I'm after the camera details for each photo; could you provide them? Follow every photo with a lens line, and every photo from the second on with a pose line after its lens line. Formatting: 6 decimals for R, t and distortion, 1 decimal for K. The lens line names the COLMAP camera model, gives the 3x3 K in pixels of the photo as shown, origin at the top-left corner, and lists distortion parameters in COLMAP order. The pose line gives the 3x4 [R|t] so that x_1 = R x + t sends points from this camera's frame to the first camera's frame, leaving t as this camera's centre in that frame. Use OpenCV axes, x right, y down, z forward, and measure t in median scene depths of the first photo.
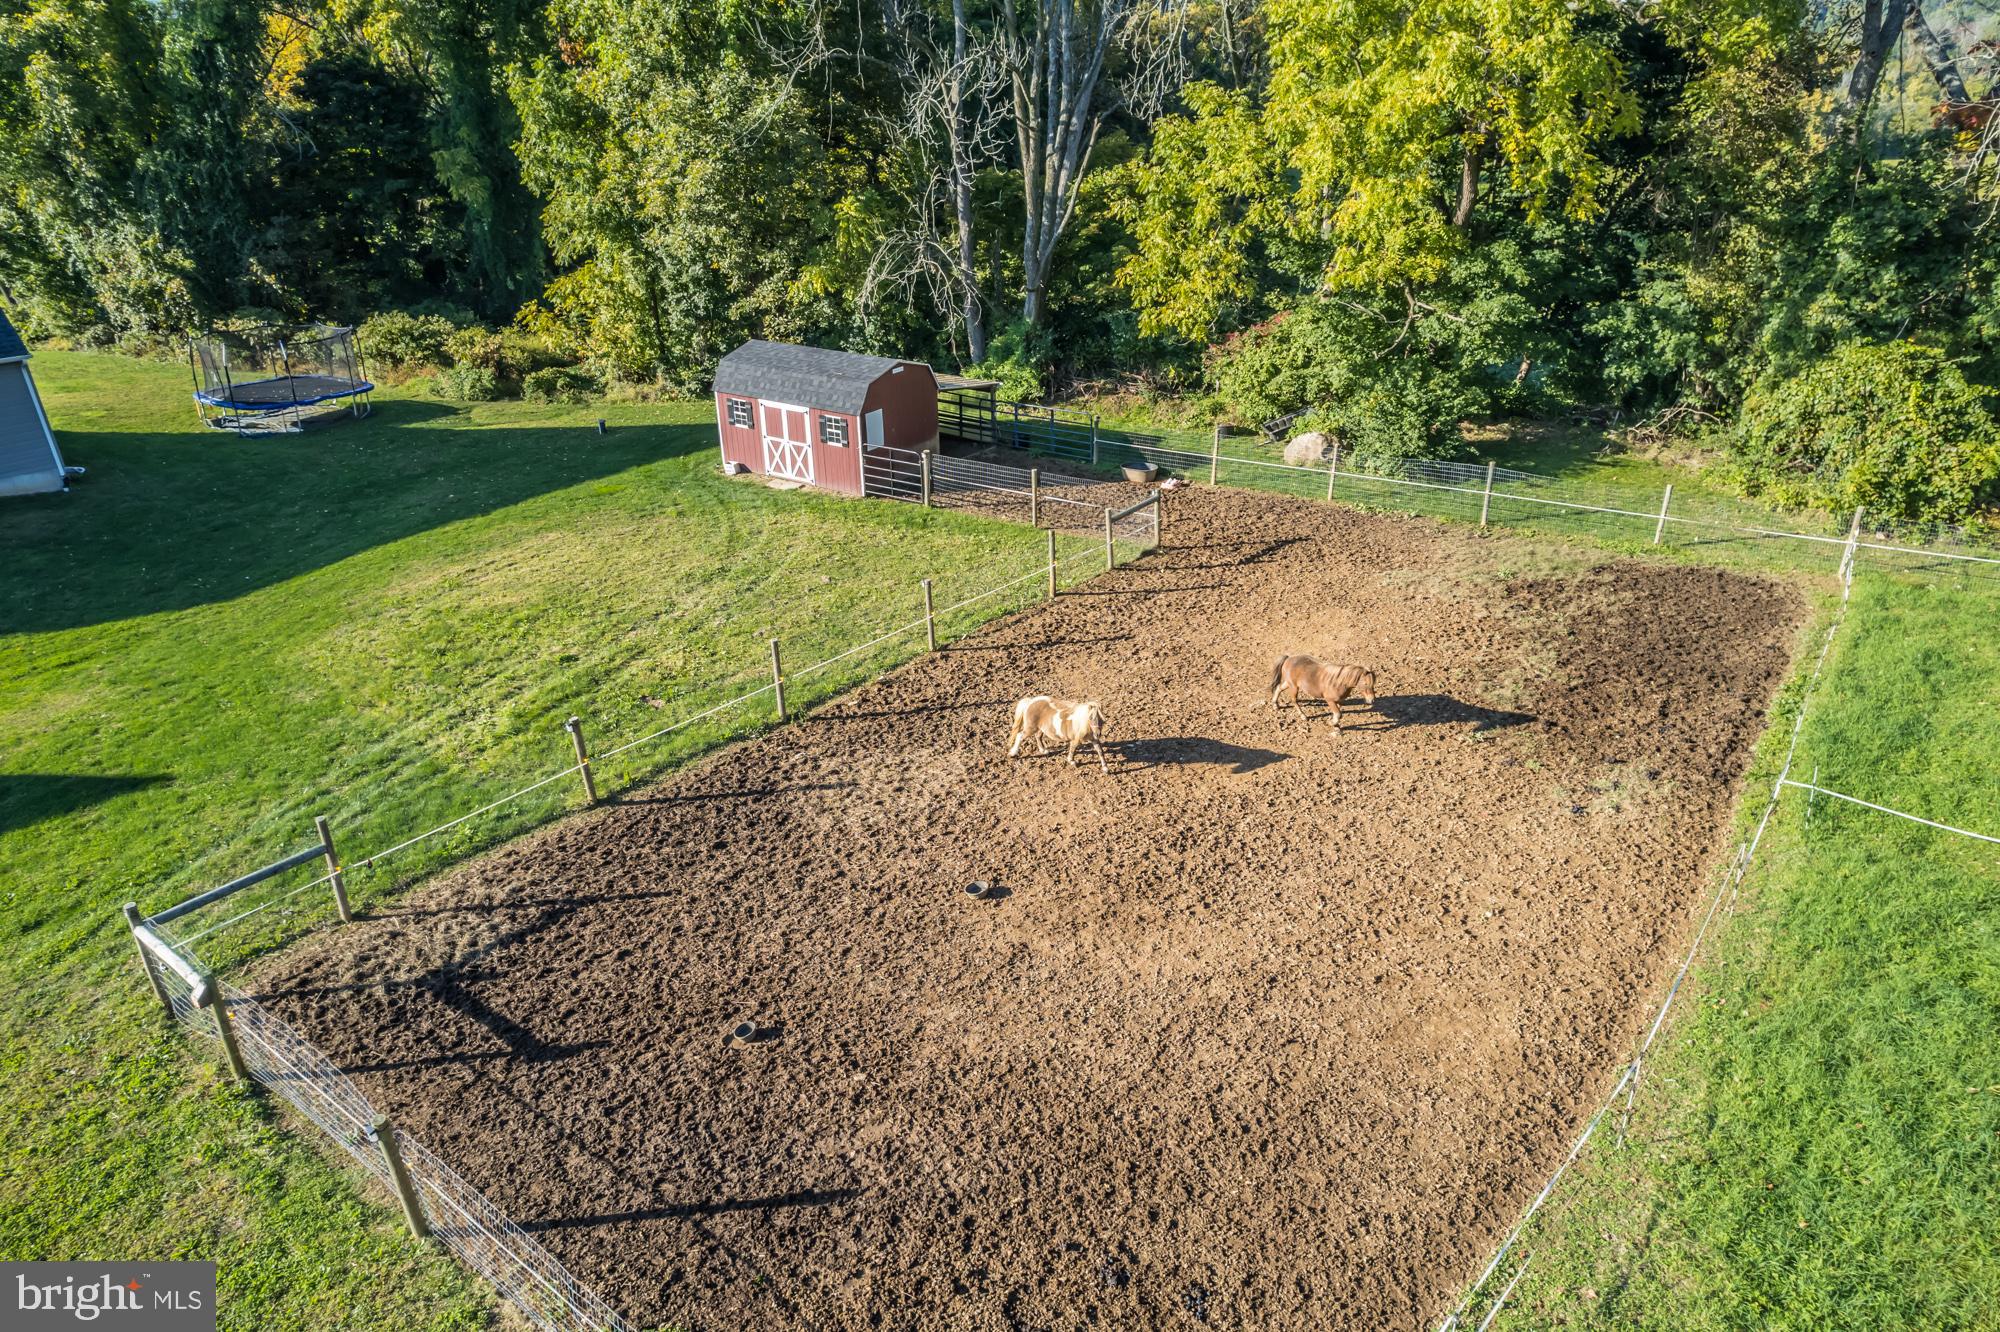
lens RADIAL K [[1283.7, 0, 1007.7], [0, 1283.7, 669.4], [0, 0, 1]] dist [-0.082929, 0.077358]
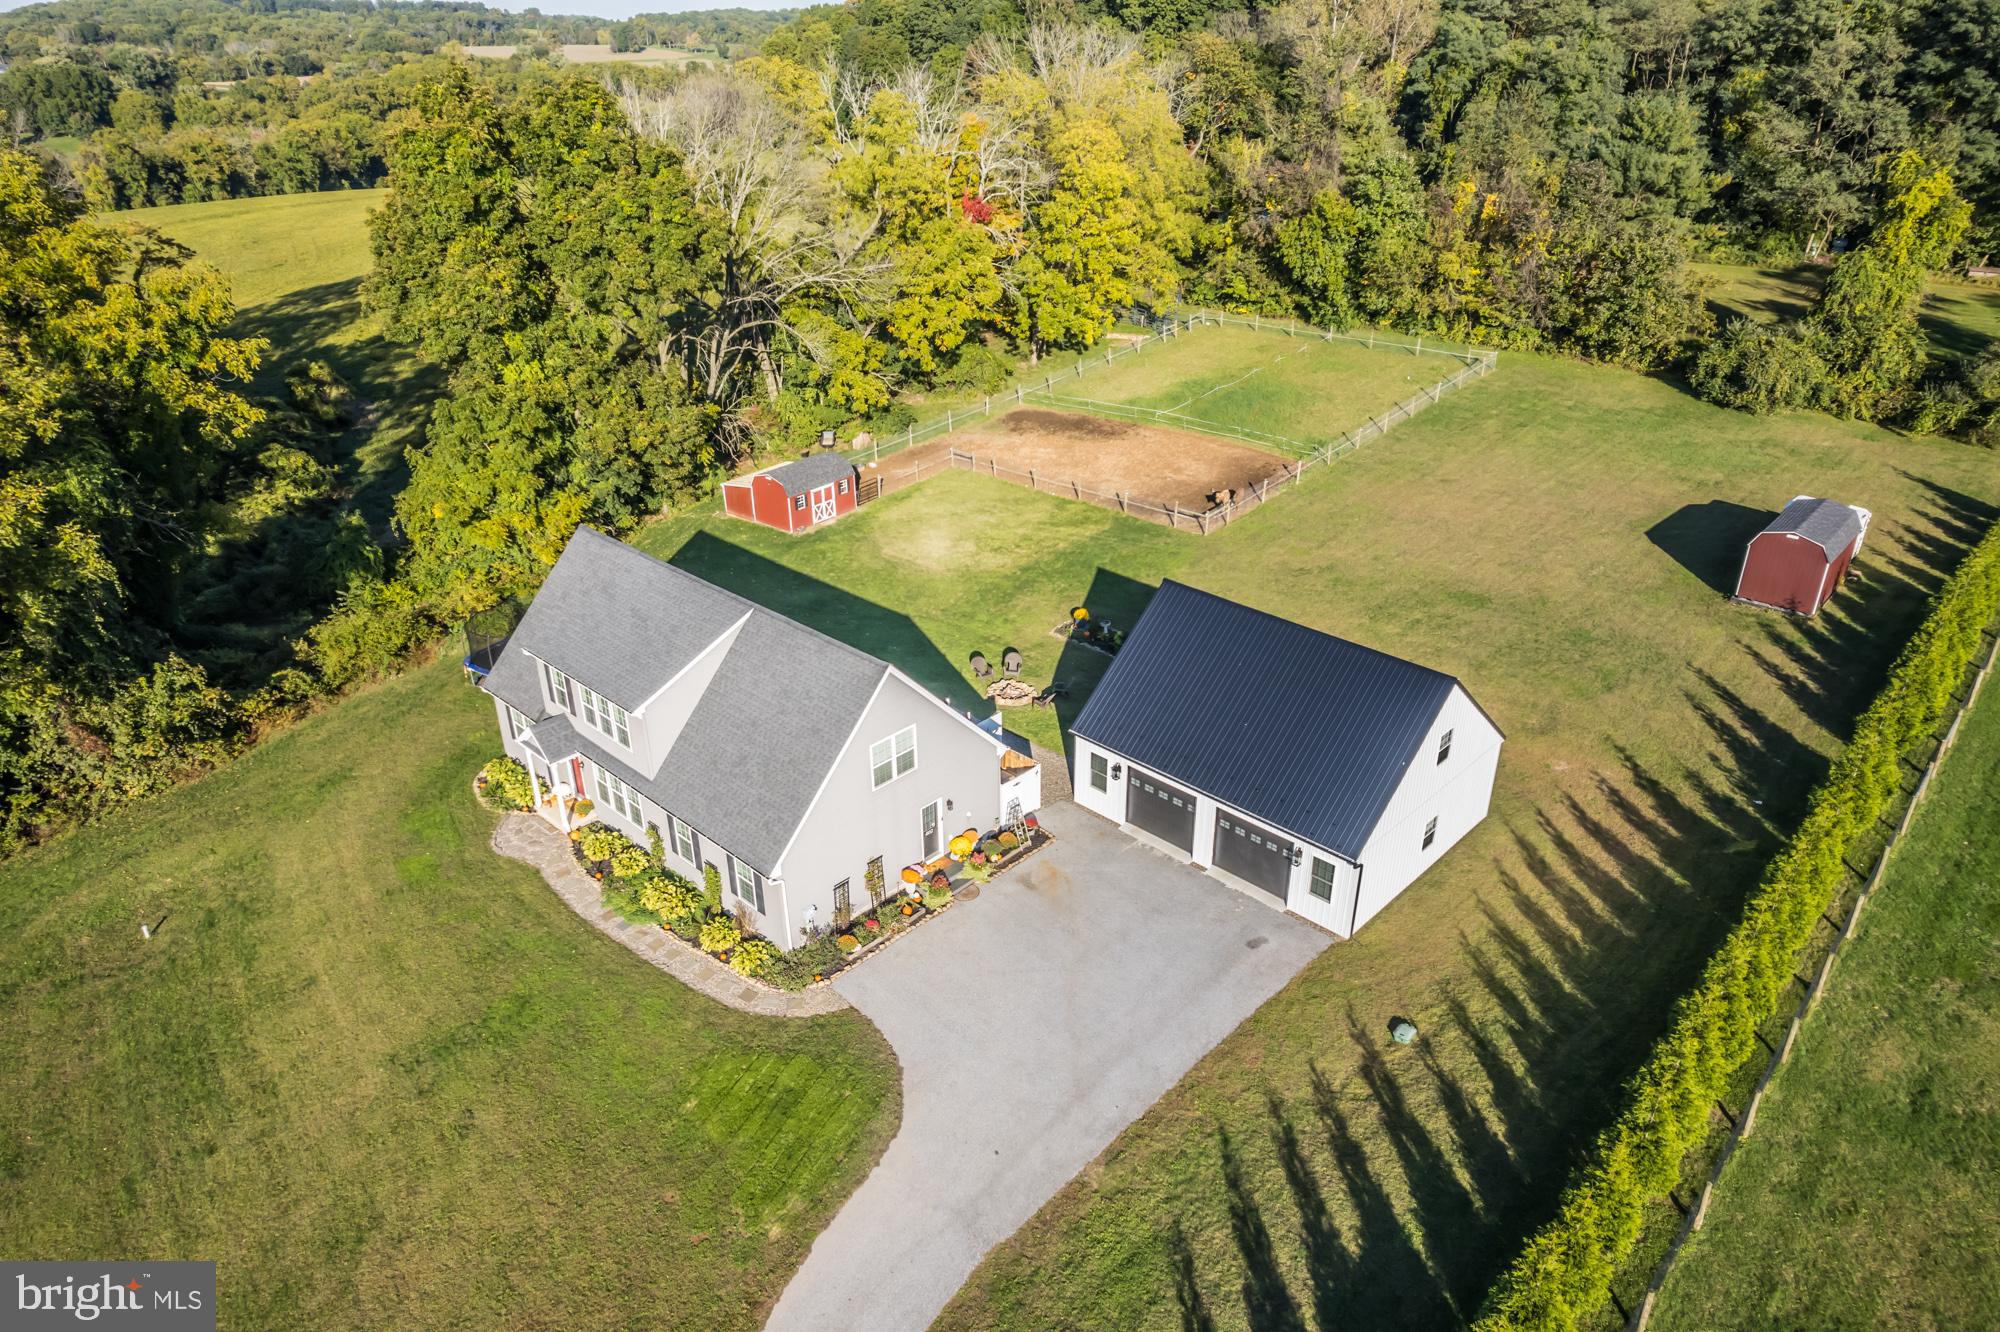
lens RADIAL K [[1283.7, 0, 1007.7], [0, 1283.7, 669.4], [0, 0, 1]] dist [-0.082929, 0.077358]
pose [[0.085286, -0.442611, 0.892649, -2.260513], [0.447667, 0.817412, 0.362535, -0.605724], [-0.890124, 0.368691, 0.267856, 0.227595]]
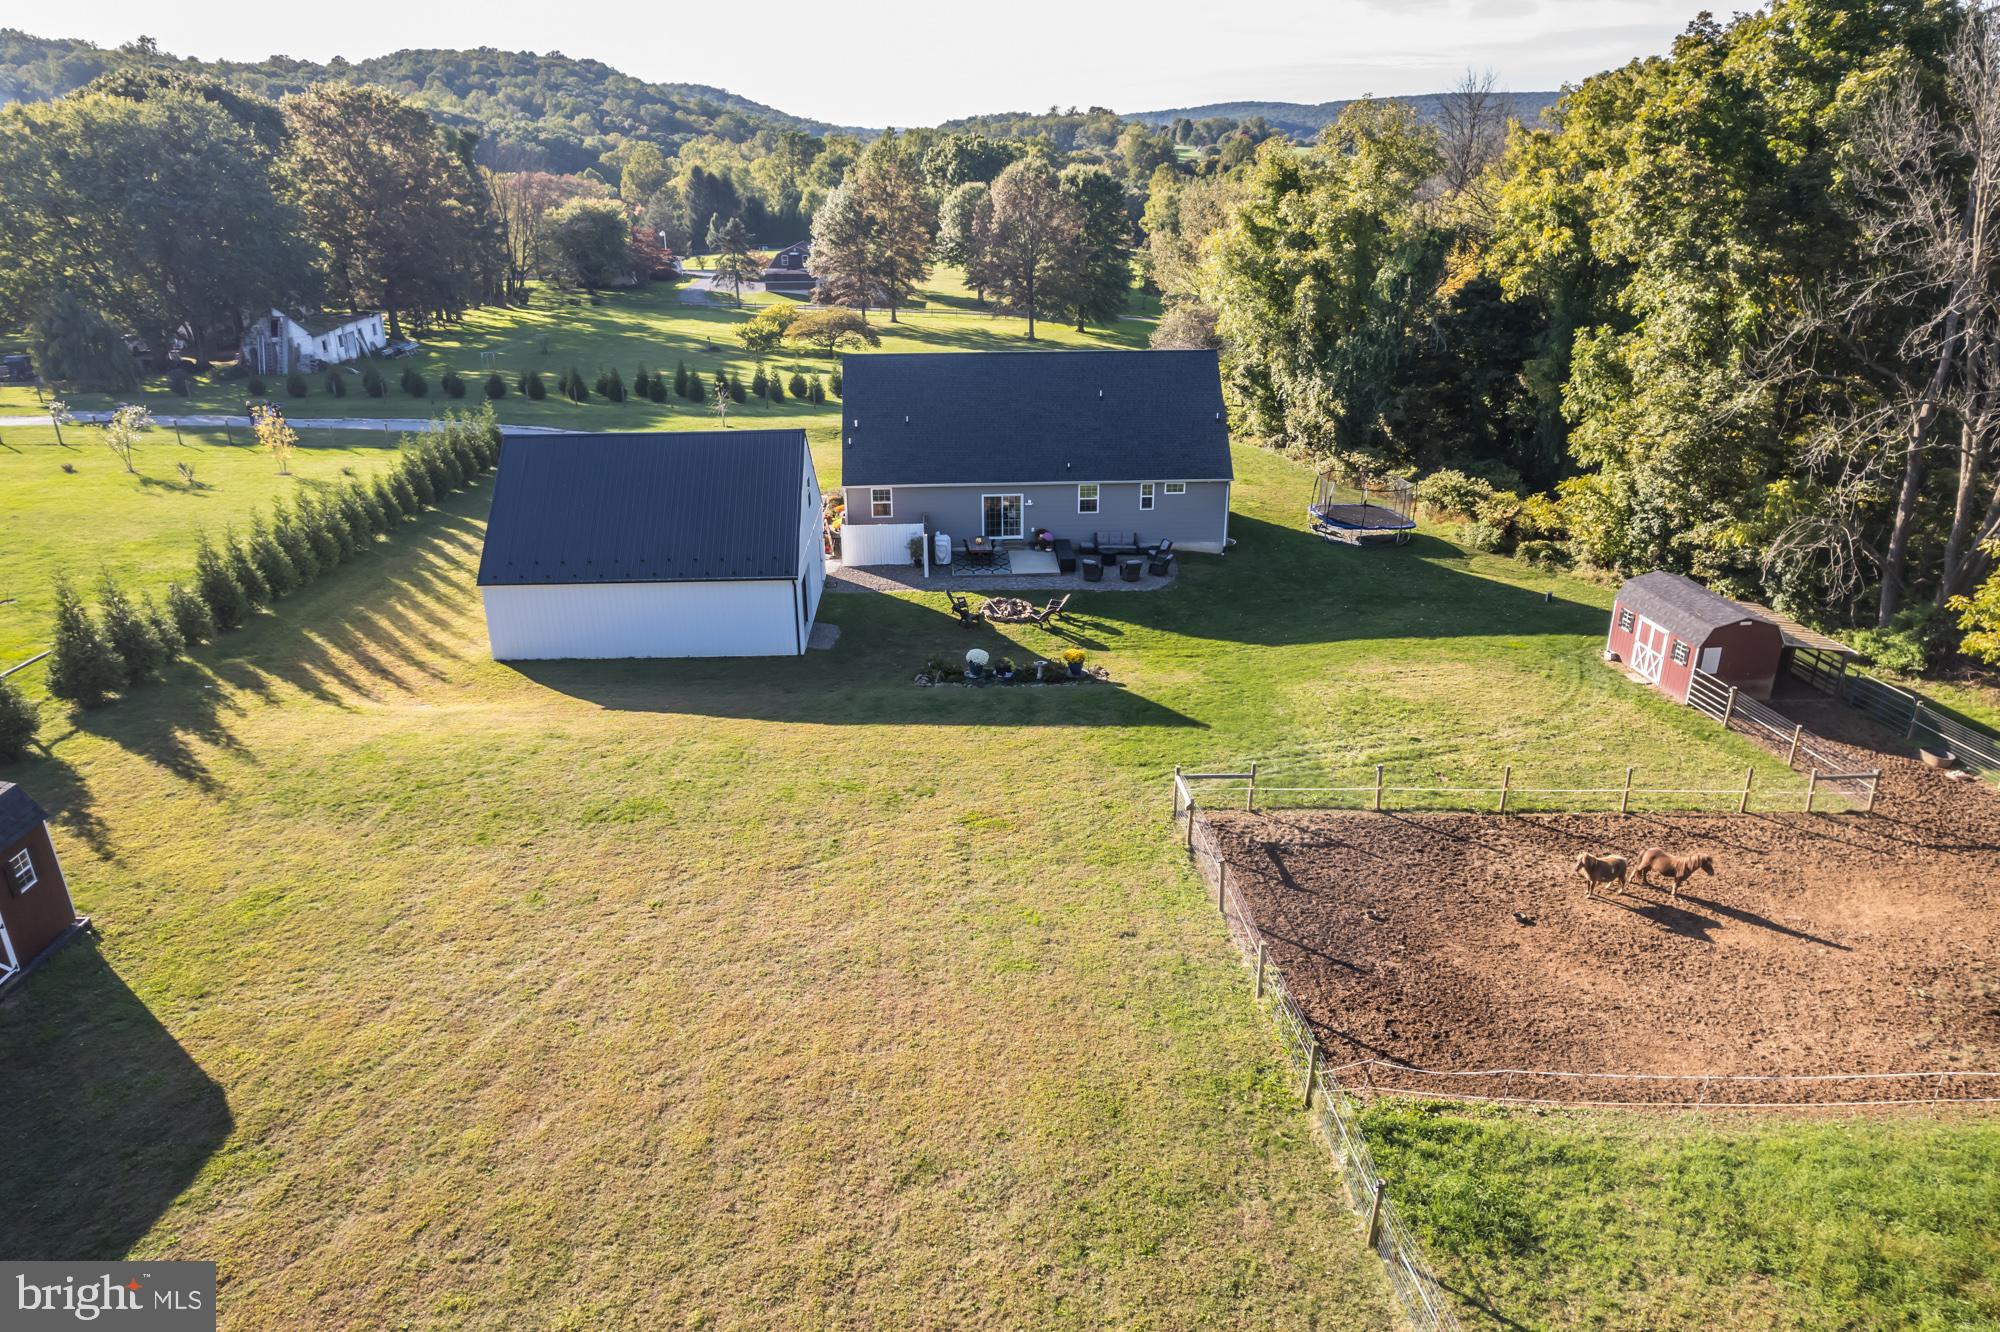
lens RADIAL K [[1283.7, 0, 1007.7], [0, 1283.7, 669.4], [0, 0, 1]] dist [-0.082929, 0.077358]
pose [[0.665847, 0.291699, -0.686702, 0.311096], [-0.334547, 0.939417, 0.074661, -0.028899], [0.666878, 0.180021, 0.723095, -0.447117]]
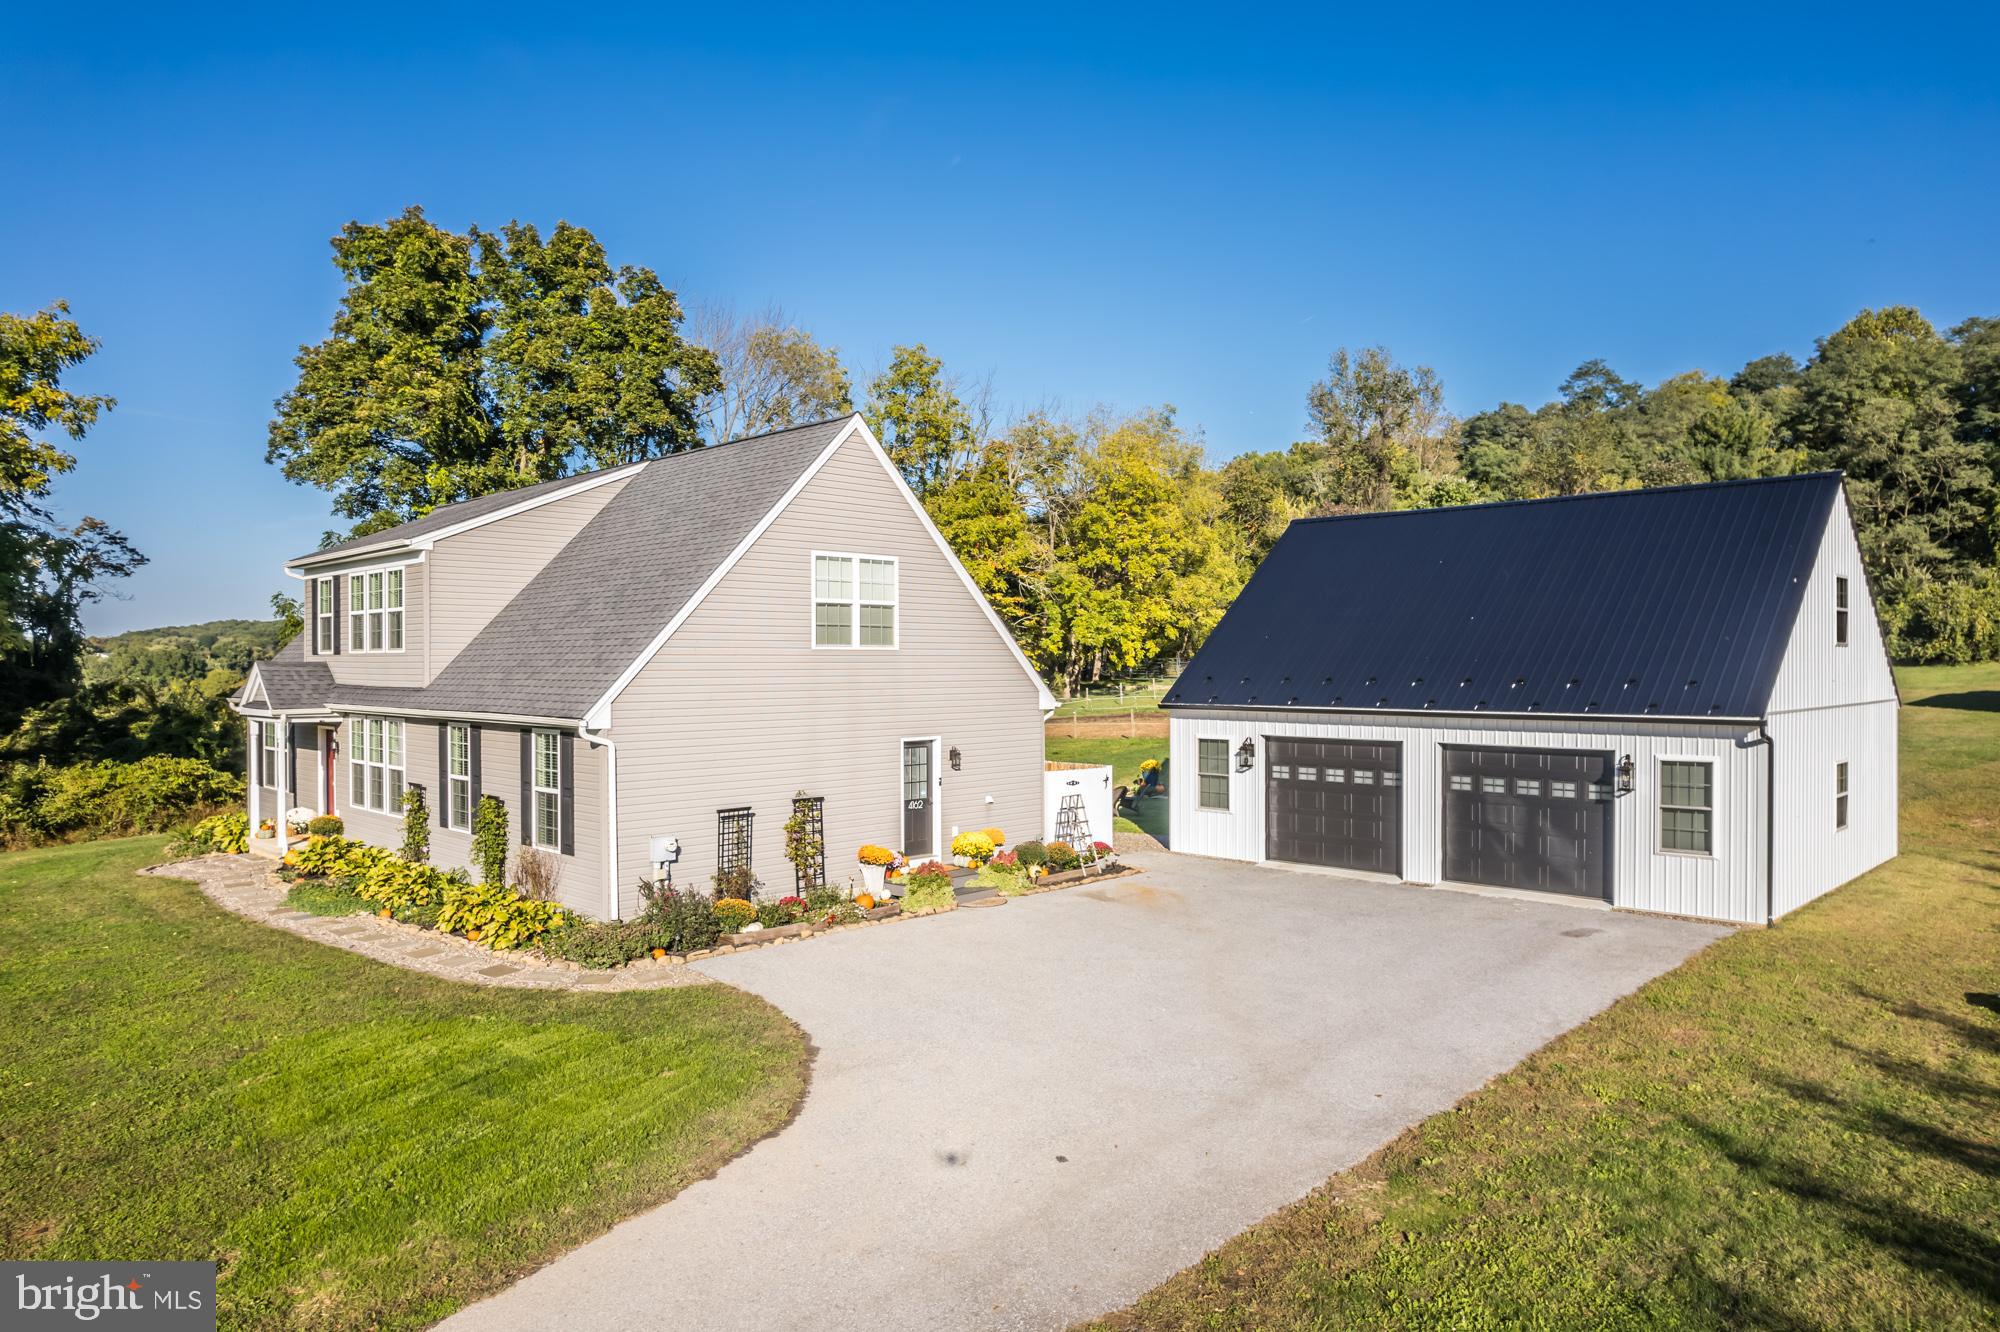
lens RADIAL K [[1291.3, 0, 1005.8], [0, 1291.3, 674.8], [0, 0, 1]] dist [-0.080513, 0.067741]
pose [[0.102880, 0.002322, 0.994691, -1.885076], [0.447537, 0.892956, -0.048373, -0.048182], [-0.888328, 0.450138, 0.090828, 0.563481]]
